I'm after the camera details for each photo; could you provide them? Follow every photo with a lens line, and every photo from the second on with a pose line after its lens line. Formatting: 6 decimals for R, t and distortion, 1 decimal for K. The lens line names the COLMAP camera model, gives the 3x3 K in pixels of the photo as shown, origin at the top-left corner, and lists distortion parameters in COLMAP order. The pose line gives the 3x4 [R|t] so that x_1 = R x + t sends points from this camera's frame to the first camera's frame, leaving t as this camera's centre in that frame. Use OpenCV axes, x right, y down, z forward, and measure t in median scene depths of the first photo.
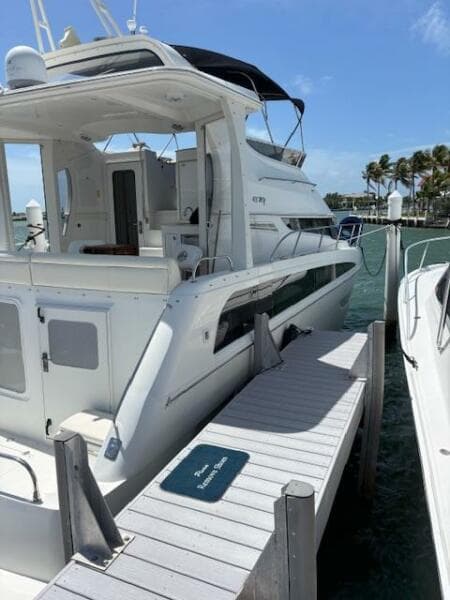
lens RADIAL K [[462.8, 0, 221.2], [0, 462.8, 299.6], [0, 0, 1]] dist [0.069179, -0.063496]
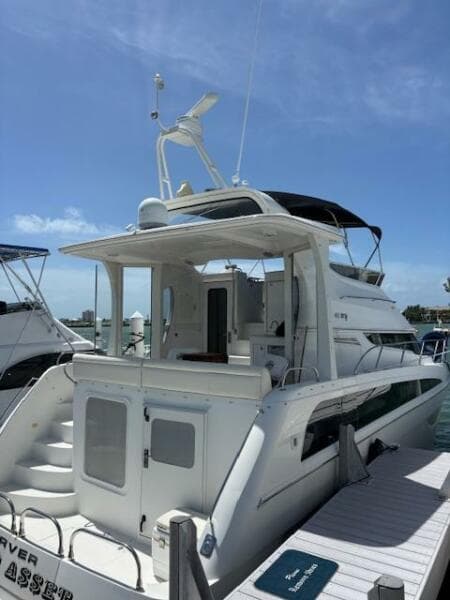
lens RADIAL K [[462.8, 0, 223.4], [0, 462.8, 294.3], [0, 0, 1]] dist [0.069179, -0.063496]
pose [[0.987314, 0.012238, -0.158307, -0.018240], [-0.050055, 0.970176, -0.237179, 0.007098], [0.150683, 0.242094, 0.958481, -0.094679]]
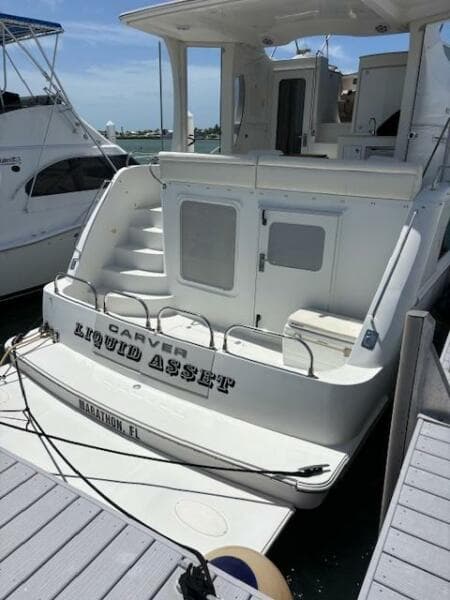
lens RADIAL K [[462.8, 0, 226.2], [0, 462.8, 295.5], [0, 0, 1]] dist [0.069179, -0.063496]
pose [[0.994282, 0.069269, -0.081272, -0.269709], [-0.057124, 0.988035, 0.143261, 0.045145], [0.090223, -0.137799, 0.986342, -0.050612]]
